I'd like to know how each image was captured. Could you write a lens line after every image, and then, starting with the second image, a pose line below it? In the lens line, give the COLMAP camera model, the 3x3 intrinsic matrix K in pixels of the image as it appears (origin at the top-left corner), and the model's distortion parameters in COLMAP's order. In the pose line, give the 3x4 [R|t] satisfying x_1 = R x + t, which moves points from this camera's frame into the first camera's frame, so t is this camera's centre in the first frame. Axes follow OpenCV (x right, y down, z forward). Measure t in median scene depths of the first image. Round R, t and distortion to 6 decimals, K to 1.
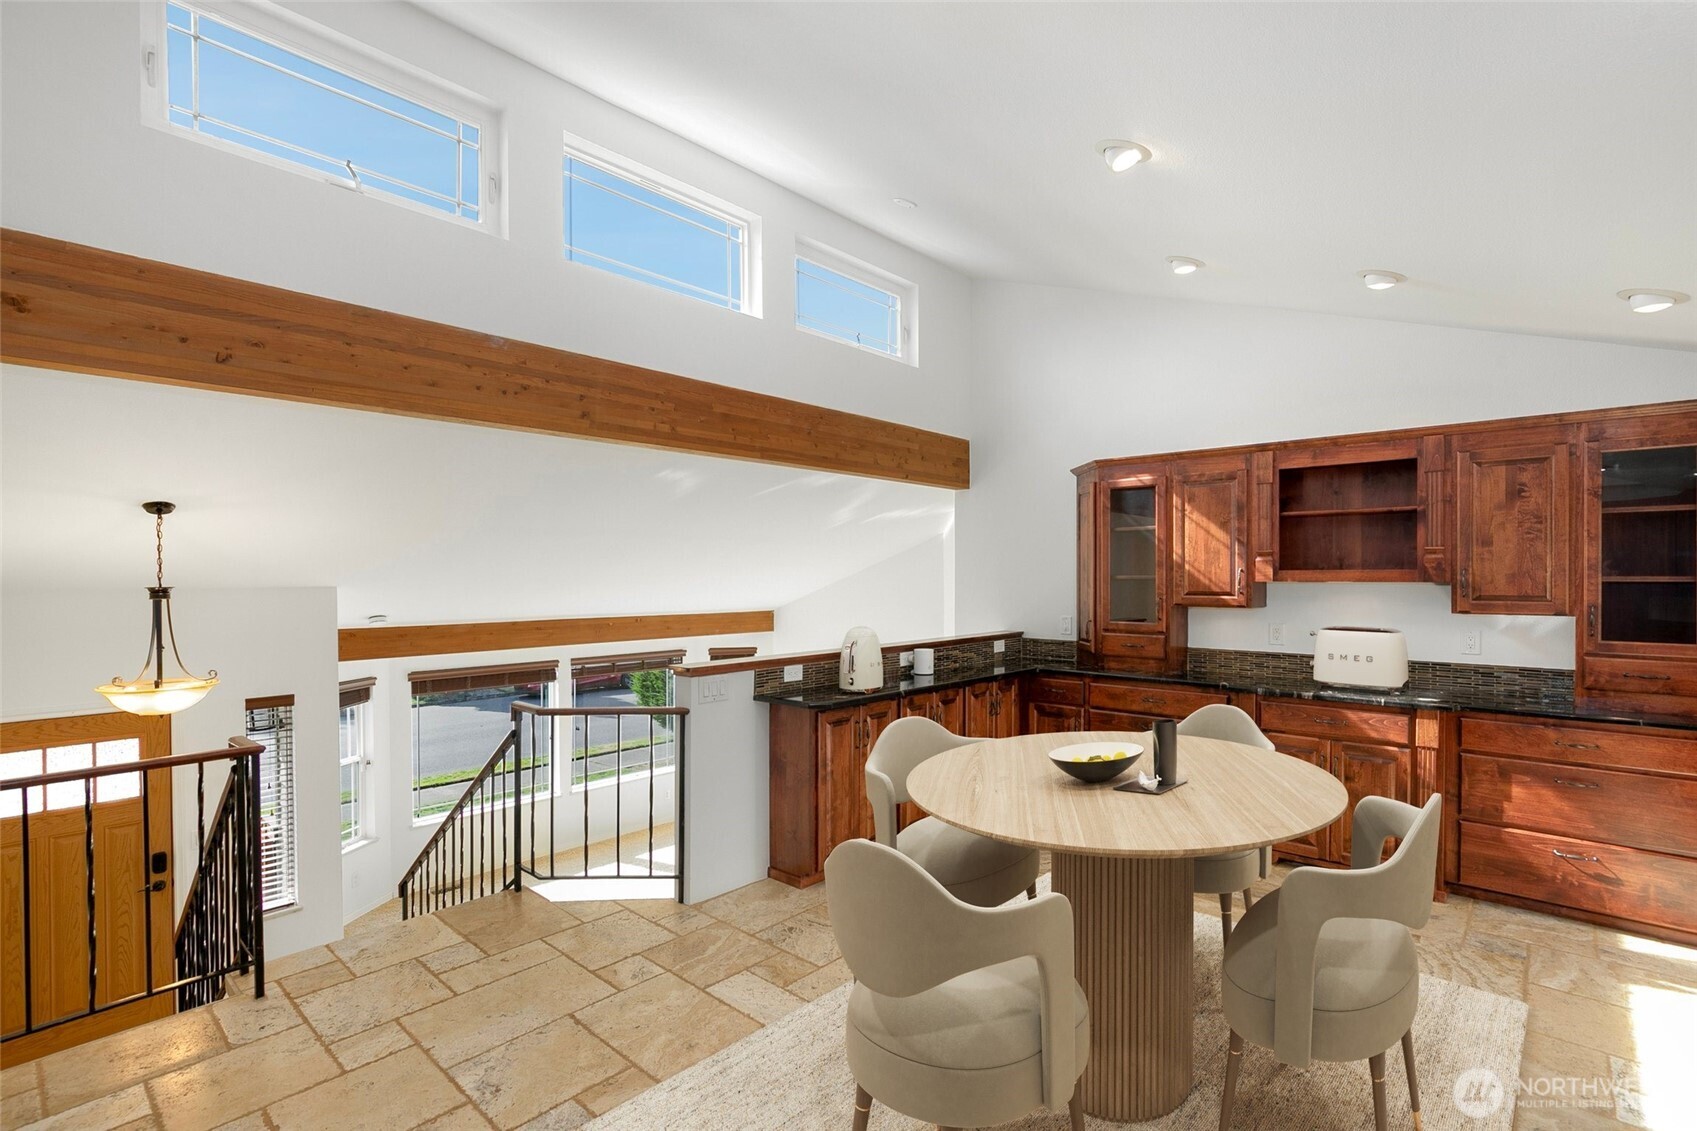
lens RADIAL K [[788.6, 0, 856.3], [0, 788.6, 580.7], [0, 0, 1]] dist [-0.010568, 0.002420]
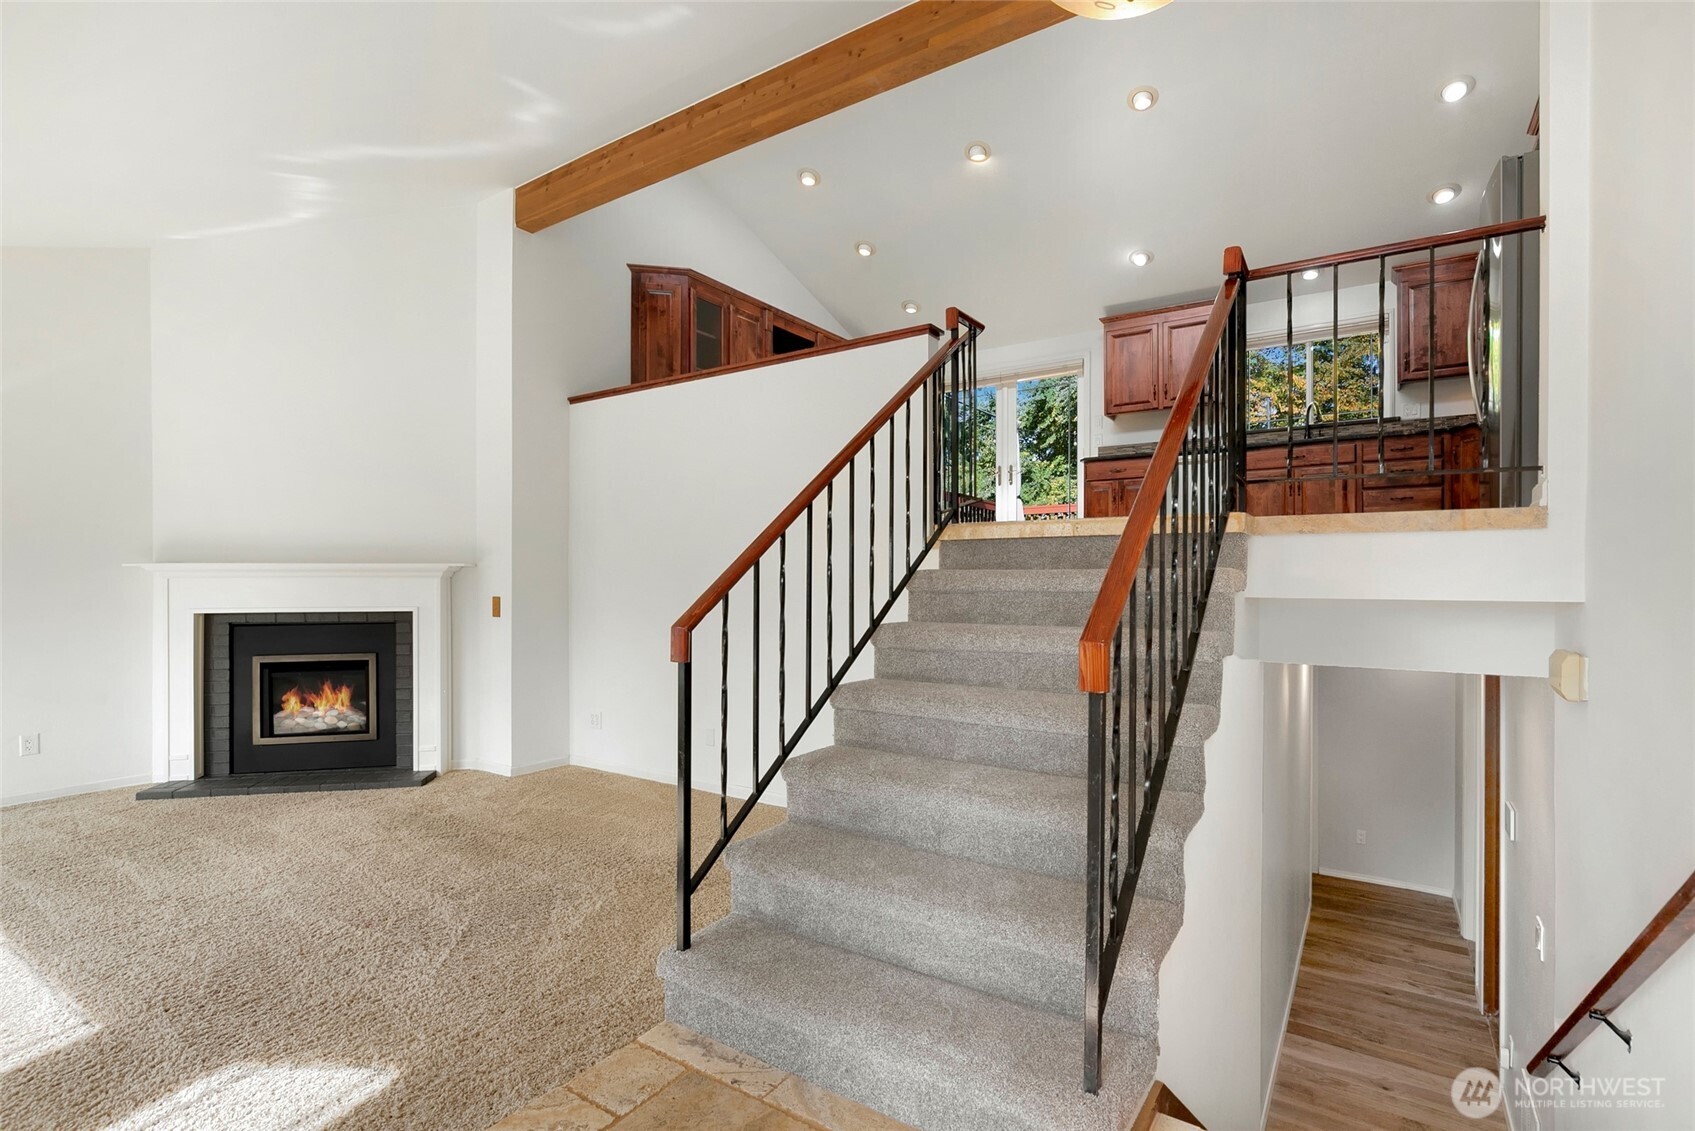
lens RADIAL K [[787.6, 0, 846.2], [0, 787.6, 577.2], [0, 0, 1]] dist [-0.010568, 0.002420]
pose [[-0.131170, 0.009372, 0.991316, -1.071273], [0.007577, 0.999936, -0.008451, 0.388614], [-0.991331, 0.006403, -0.131232, 1.047867]]
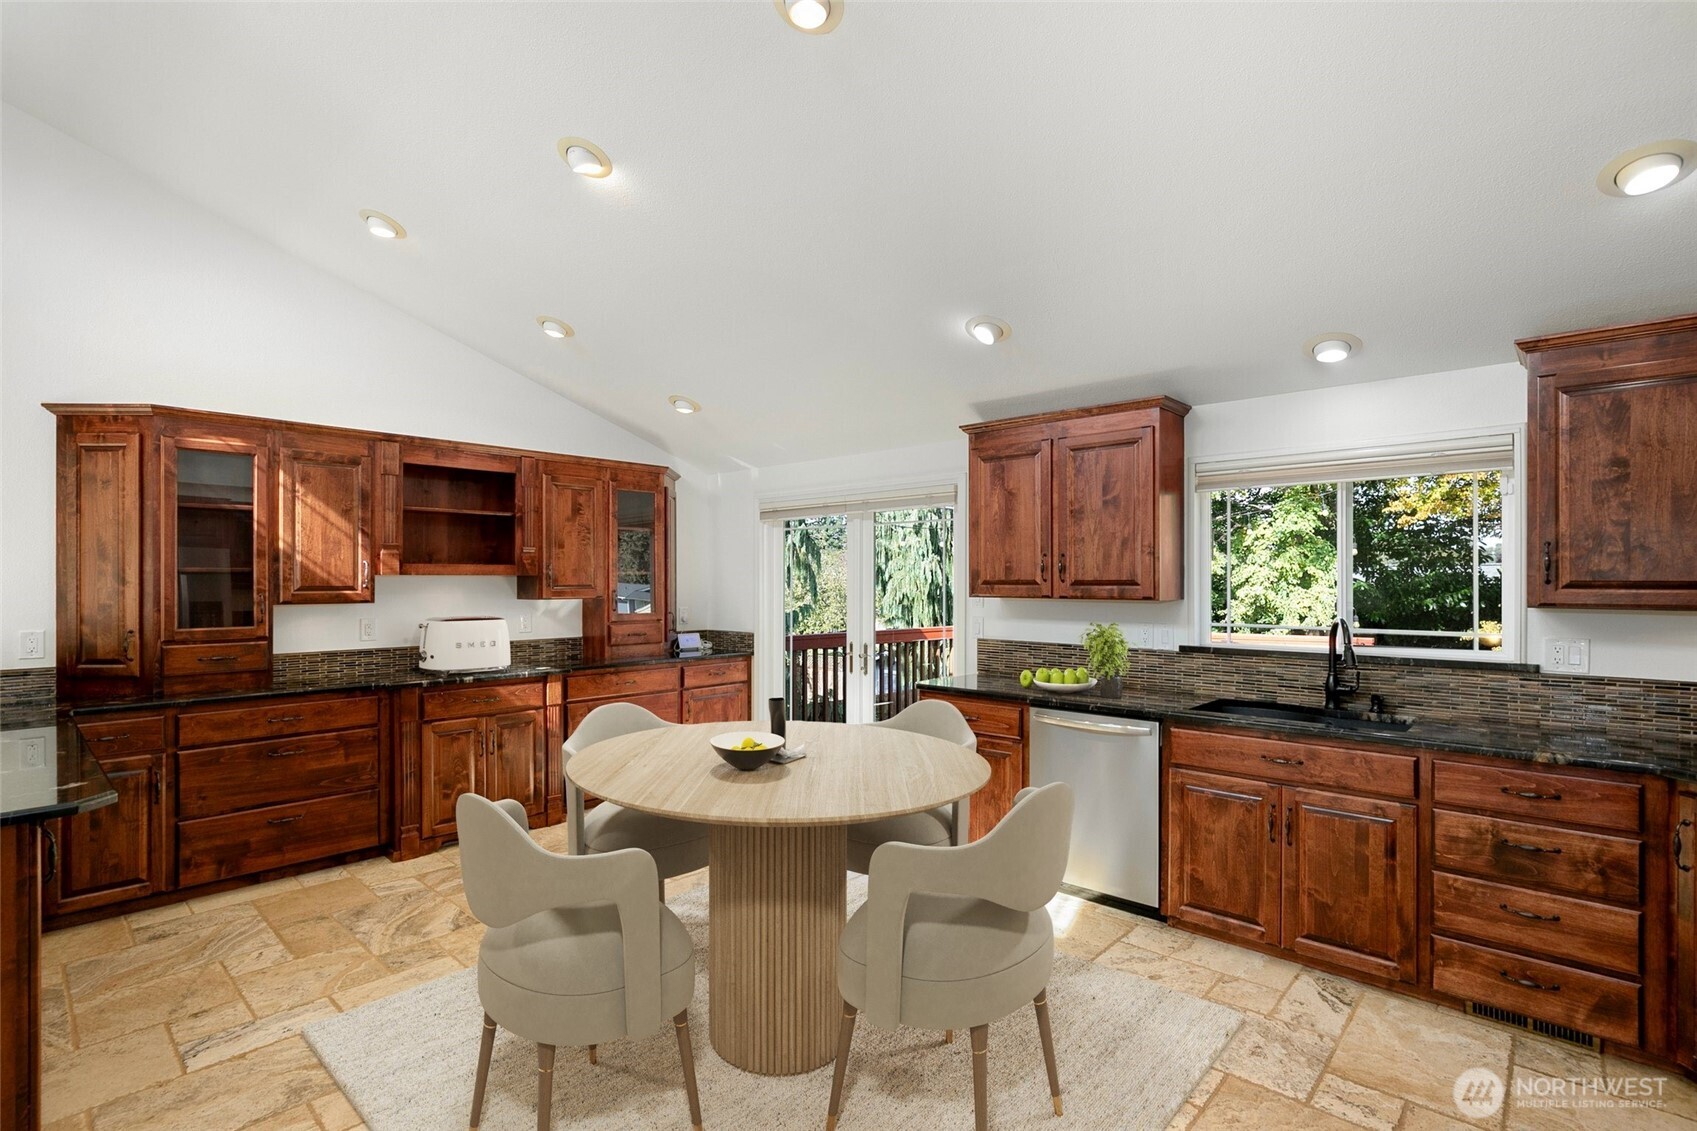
lens RADIAL K [[788.6, 0, 852.2], [0, 788.6, 579.7], [0, 0, 1]] dist [-0.010568, 0.002420]
pose [[0.021893, 0.002018, 0.999758, -0.440615], [0.008848, 0.999958, -0.002212, 0.014240], [-0.999721, 0.008894, 0.021874, 0.401428]]
